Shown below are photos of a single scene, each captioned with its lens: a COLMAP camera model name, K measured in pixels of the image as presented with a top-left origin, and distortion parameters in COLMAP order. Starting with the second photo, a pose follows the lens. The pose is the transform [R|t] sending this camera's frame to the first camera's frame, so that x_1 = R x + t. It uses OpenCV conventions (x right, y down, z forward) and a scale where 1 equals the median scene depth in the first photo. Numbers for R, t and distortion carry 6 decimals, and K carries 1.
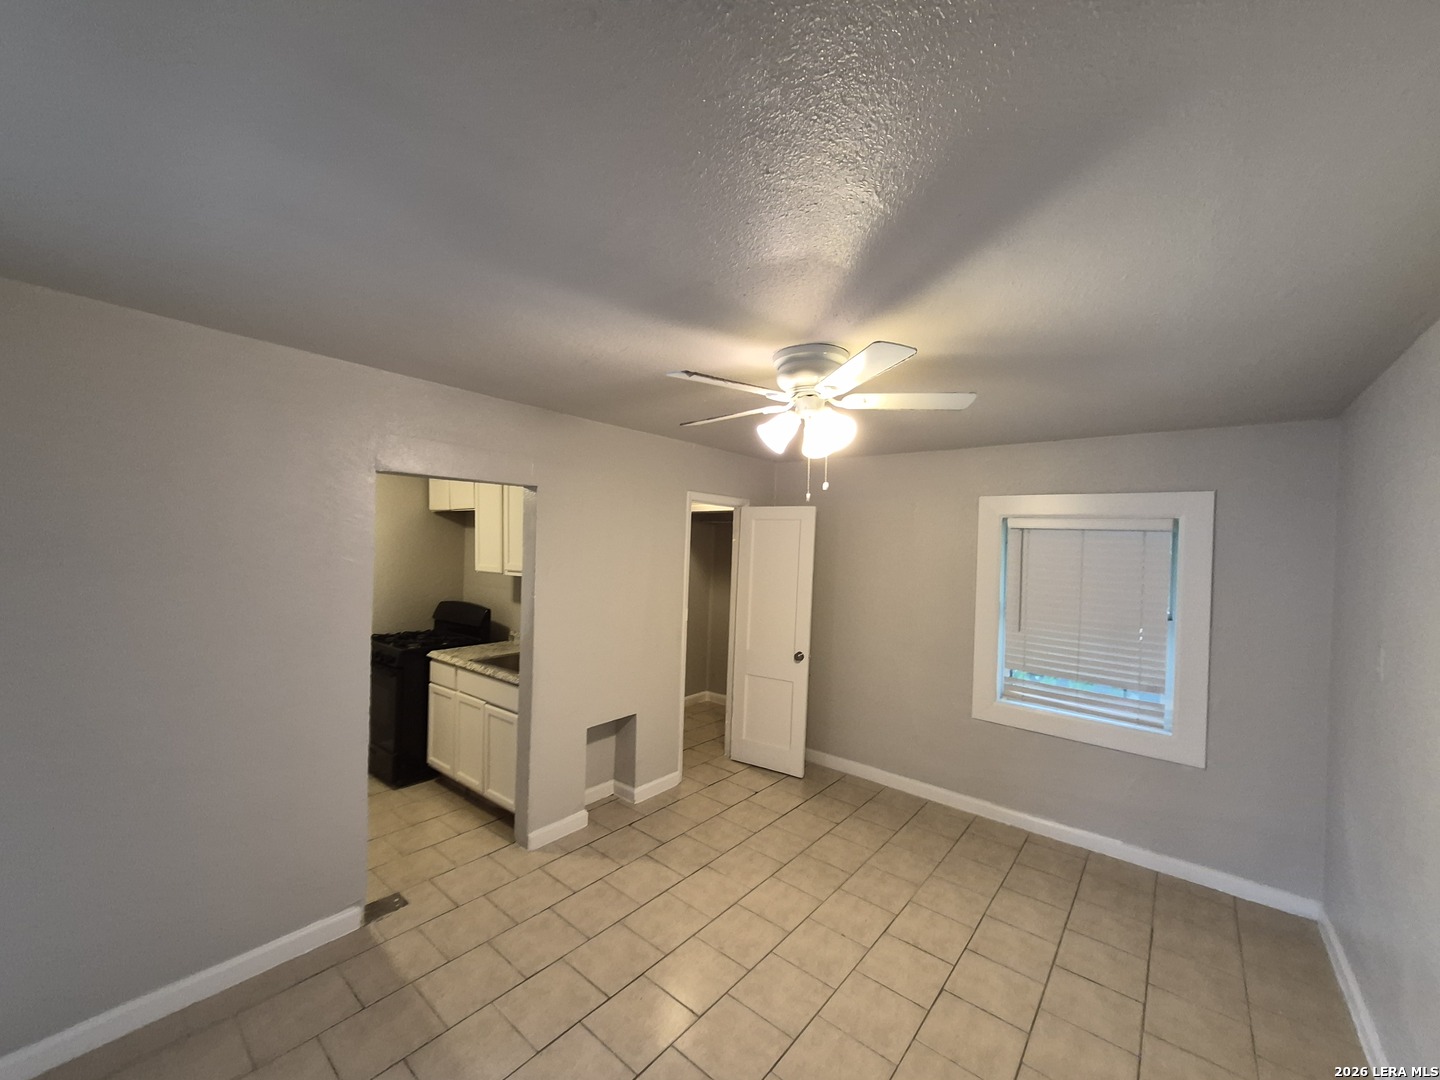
lens RADIAL K [[566.7, 0, 711.7], [0, 566.7, 544.3], [0, 0, 1]] dist [0.009688, -0.000140]
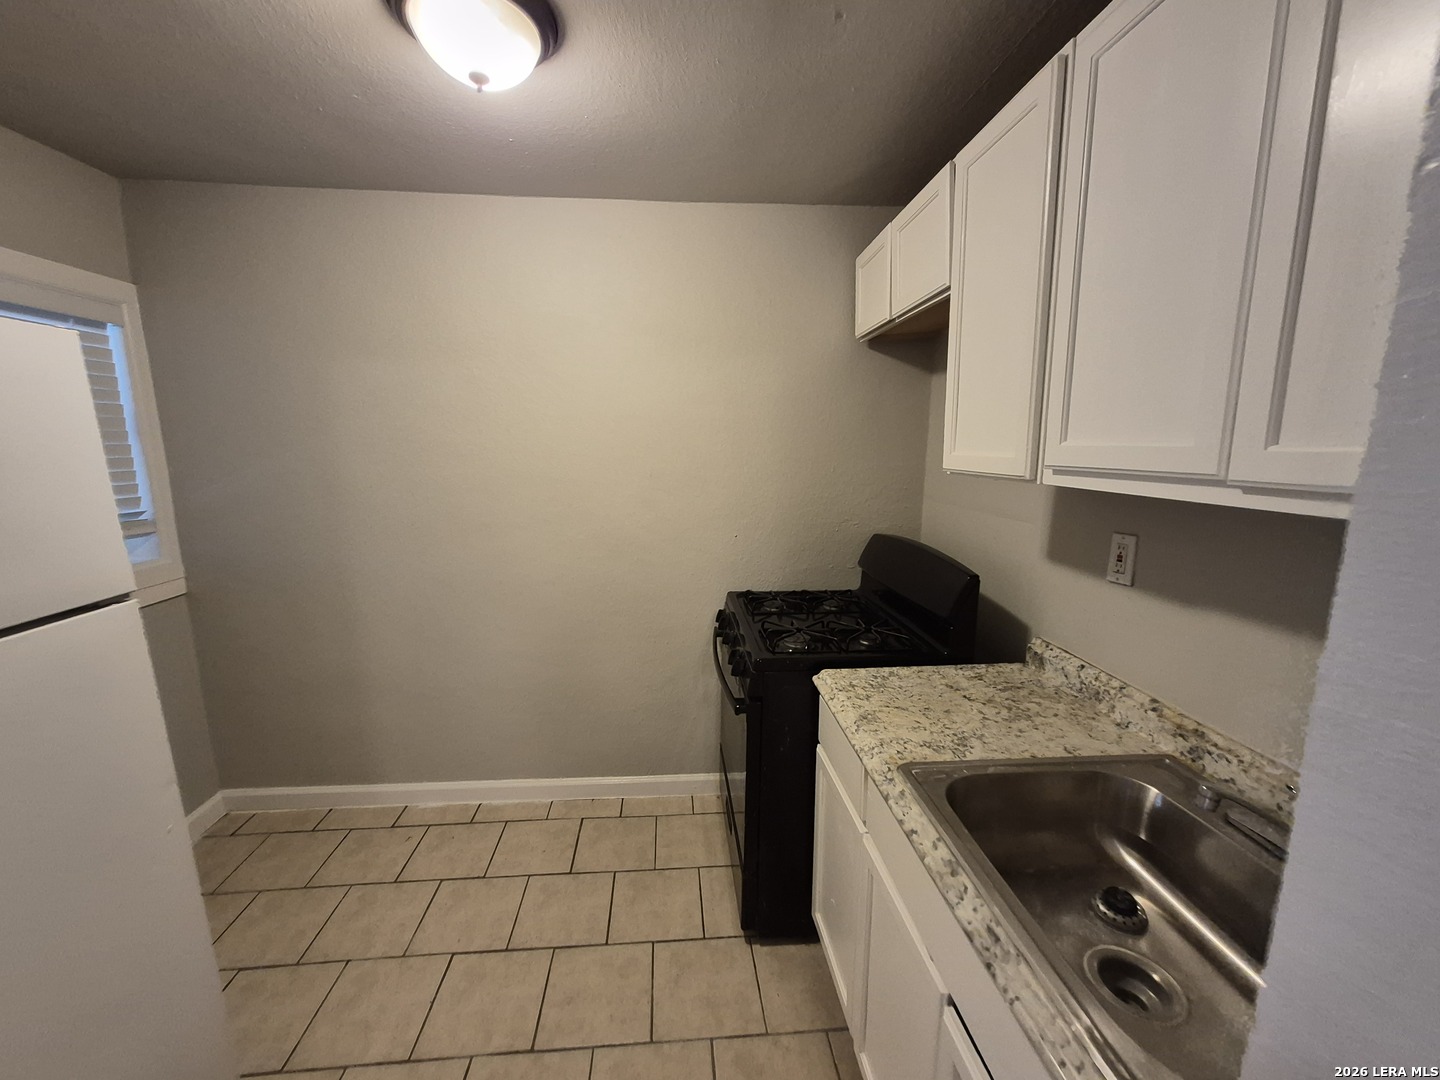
lens RADIAL K [[566.7, 0, 706.3], [0, 566.7, 544.7], [0, 0, 1]] dist [0.009688, -0.000140]
pose [[0.689004, 0.102650, -0.717452, -0.314267], [0.022194, 0.986466, 0.162454, 0.038401], [0.724418, -0.127855, 0.677401, 0.785910]]
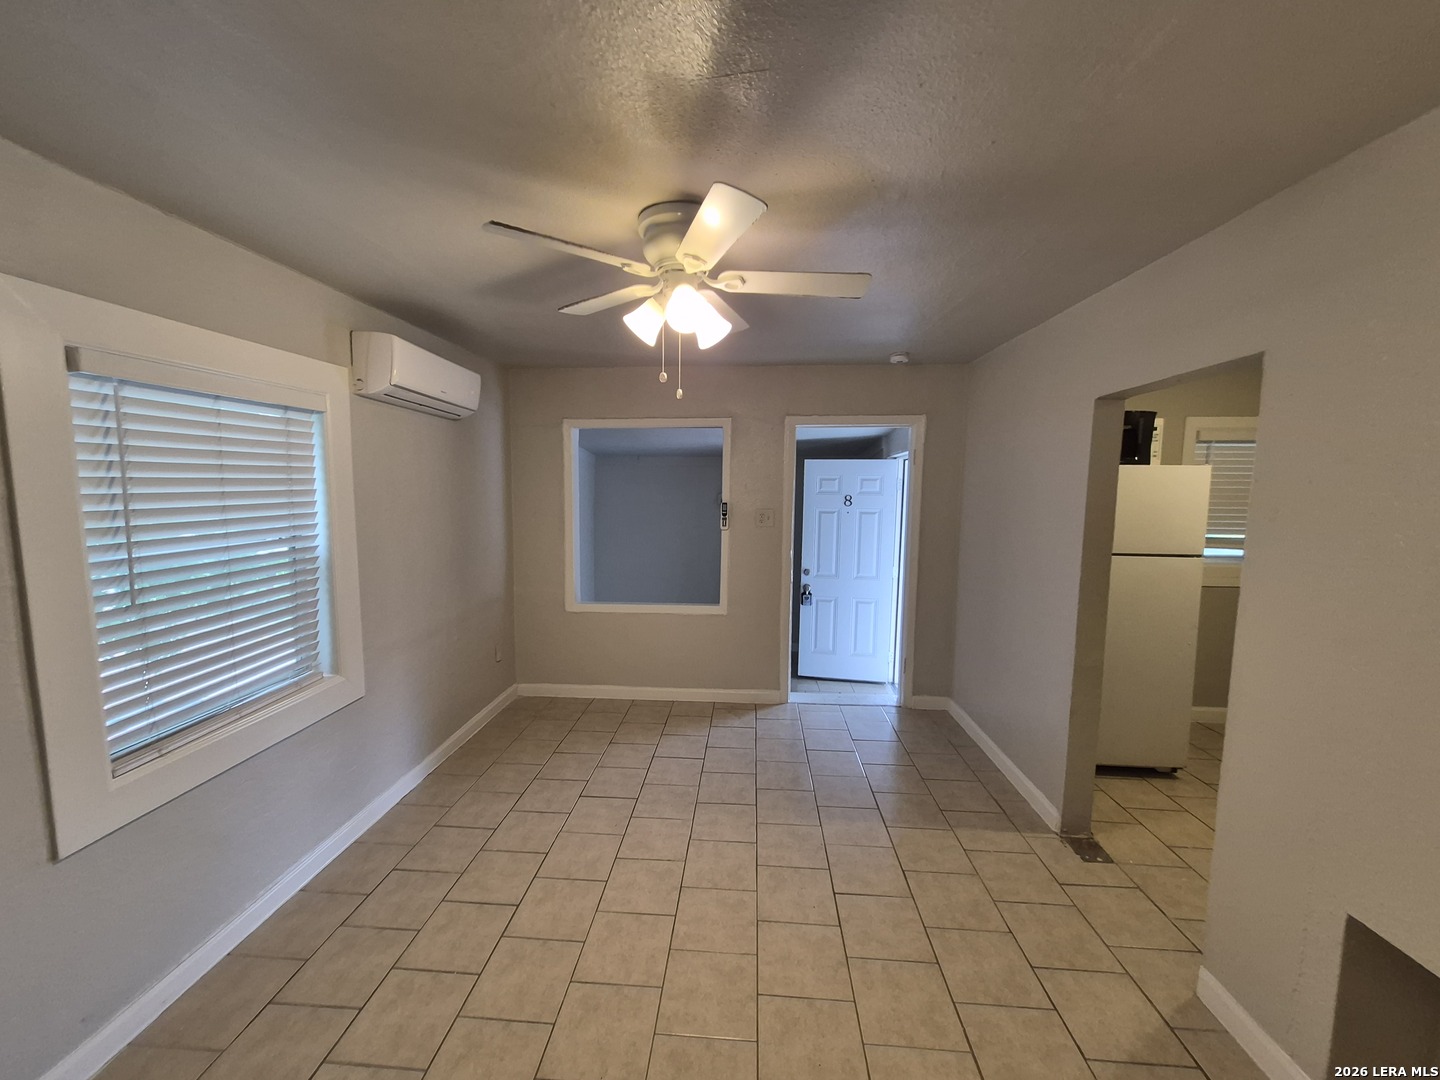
lens RADIAL K [[566.7, 0, 710.8], [0, 566.7, 544.7], [0, 0, 1]] dist [0.009688, -0.000140]
pose [[-0.813874, 0.023807, -0.580554, 0.379009], [-0.030657, 0.996009, 0.083822, 0.042522], [0.580232, 0.086019, -0.809896, 1.043070]]
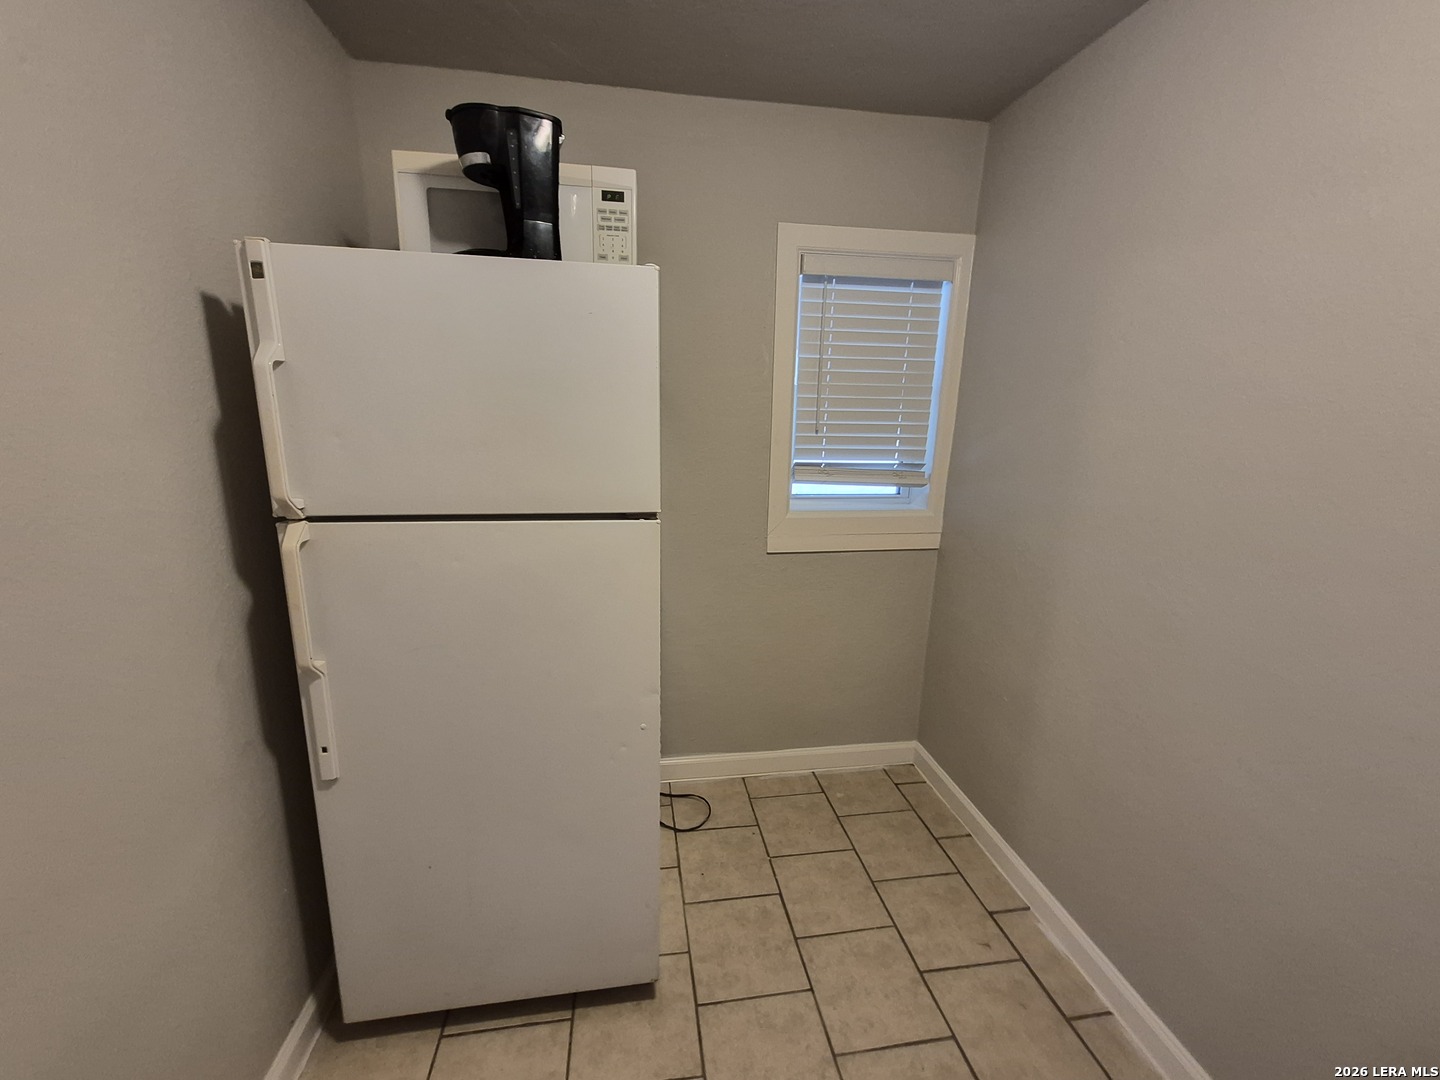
lens RADIAL K [[566.7, 0, 715.5], [0, 566.7, 548.5], [0, 0, 1]] dist [0.009688, -0.000140]
pose [[-0.666092, 0.133595, -0.733808, -0.528102], [-0.028811, 0.978486, 0.204293, 0.058498], [0.745313, 0.157220, -0.647912, 1.021191]]
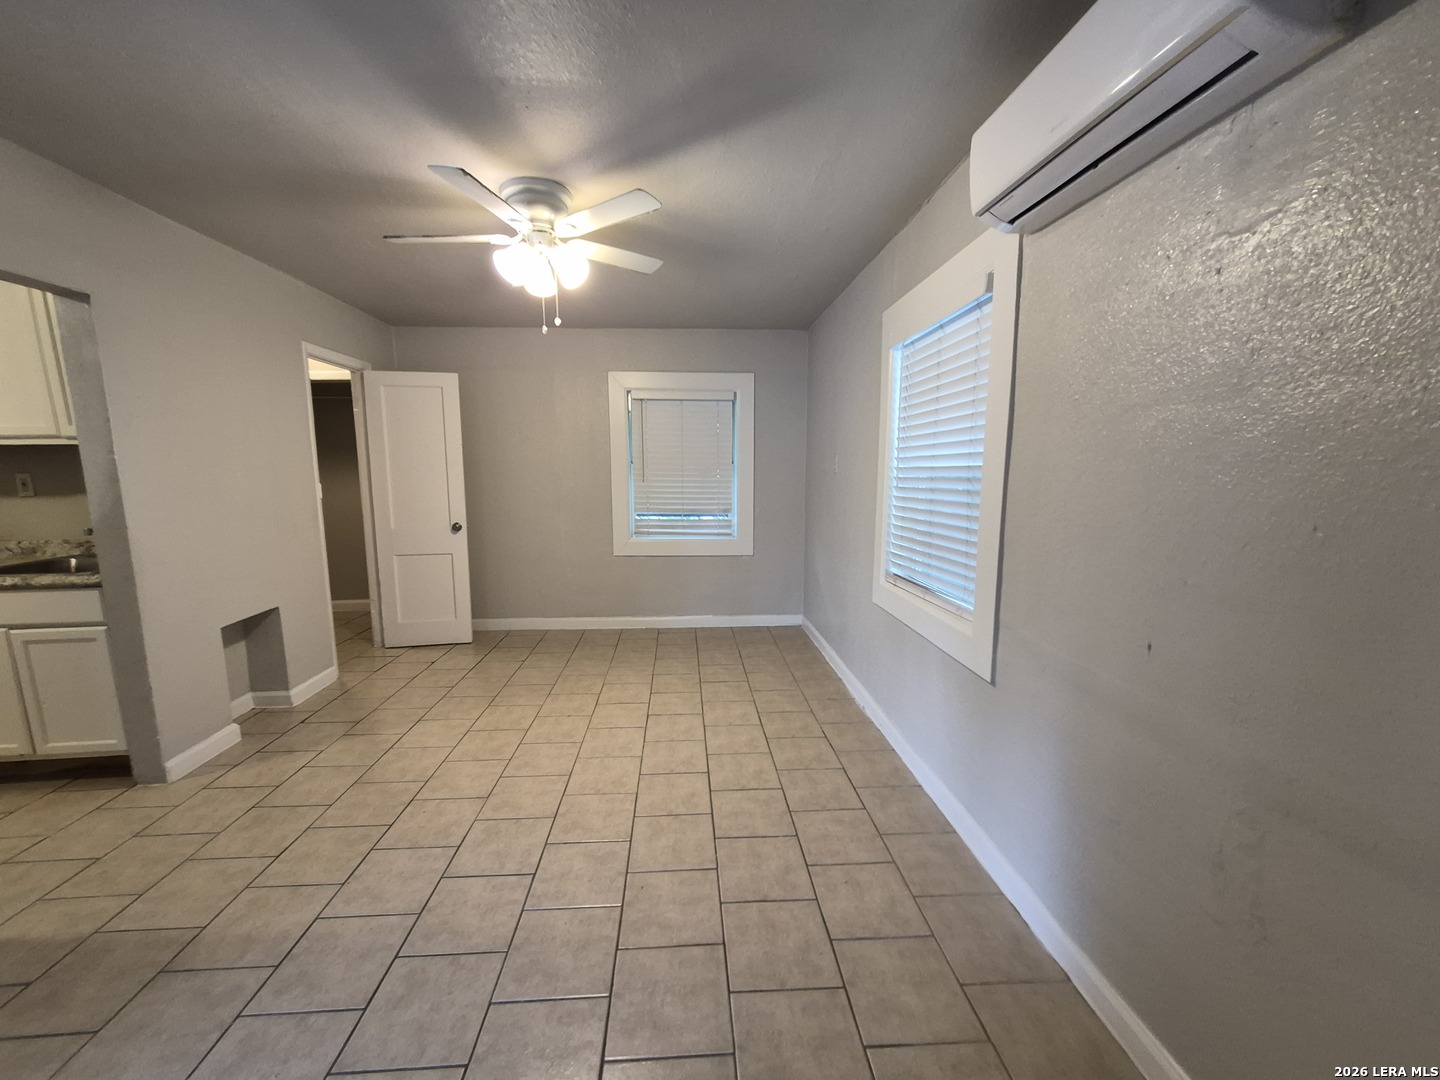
lens RADIAL K [[566.7, 0, 710.5], [0, 566.7, 545.3], [0, 0, 1]] dist [0.009688, -0.000140]
pose [[0.732656, -0.131973, 0.667681, -0.234888], [0.029265, 0.986221, 0.162823, 0.096869], [-0.679970, -0.099753, 0.726423, -0.046763]]
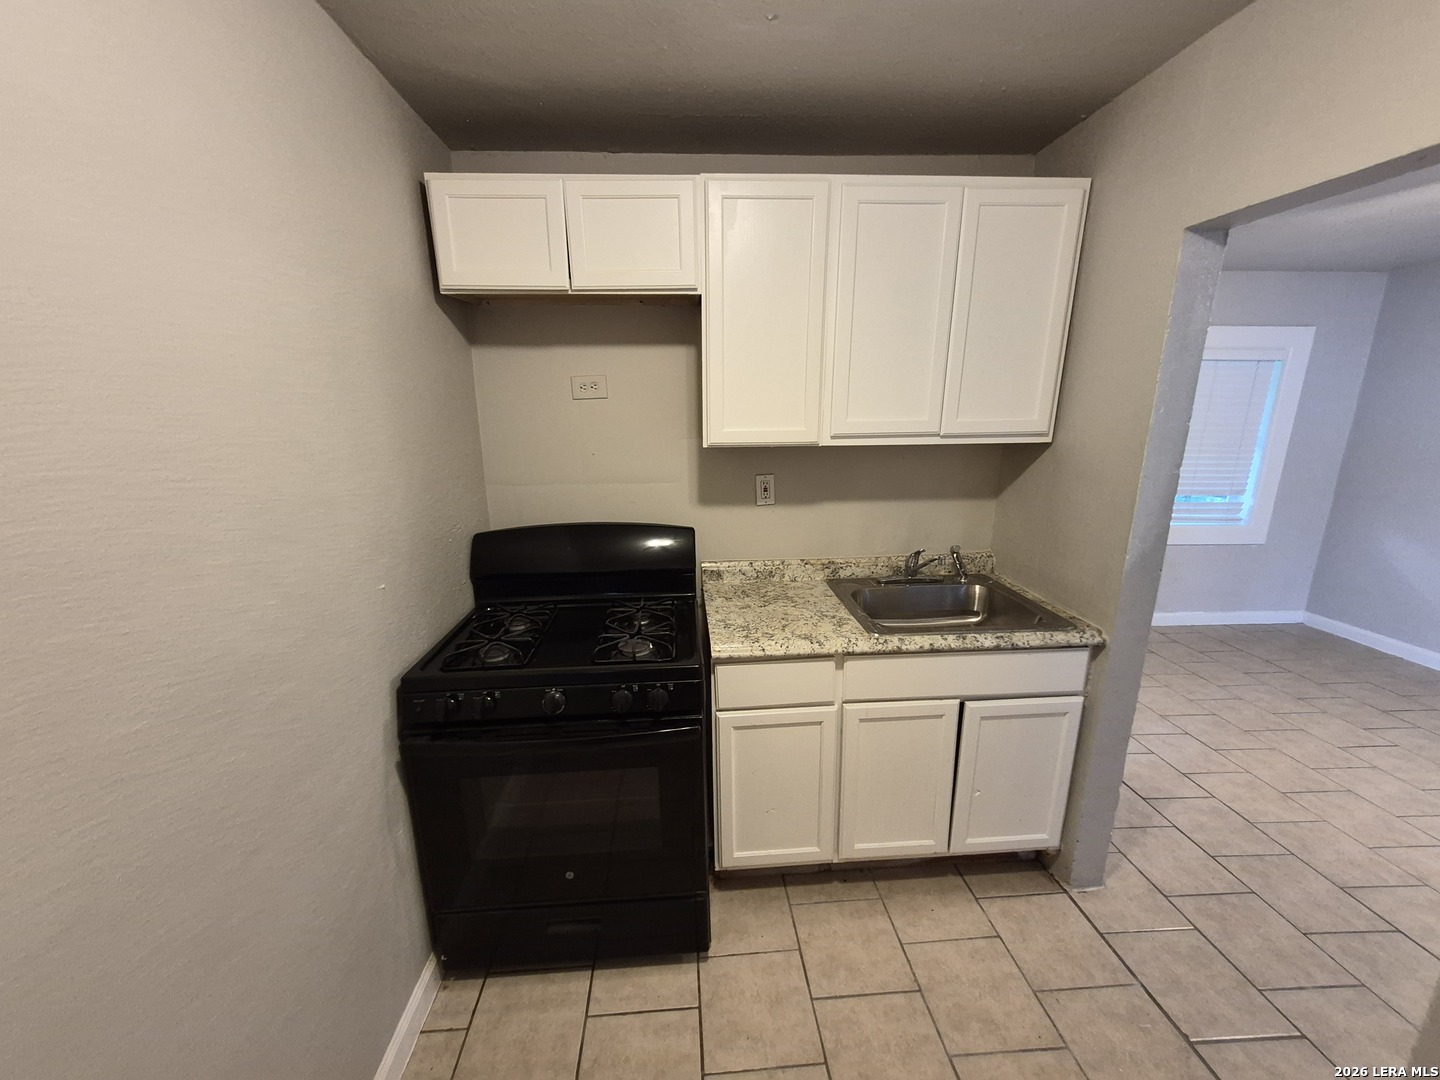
lens RADIAL K [[566.7, 0, 716.0], [0, 566.7, 545.7], [0, 0, 1]] dist [0.009688, -0.000140]
pose [[0.727691, -0.195018, 0.657597, -0.870357], [0.027031, 0.966138, 0.256607, 0.012487], [-0.685373, -0.168955, 0.708321, 0.826502]]
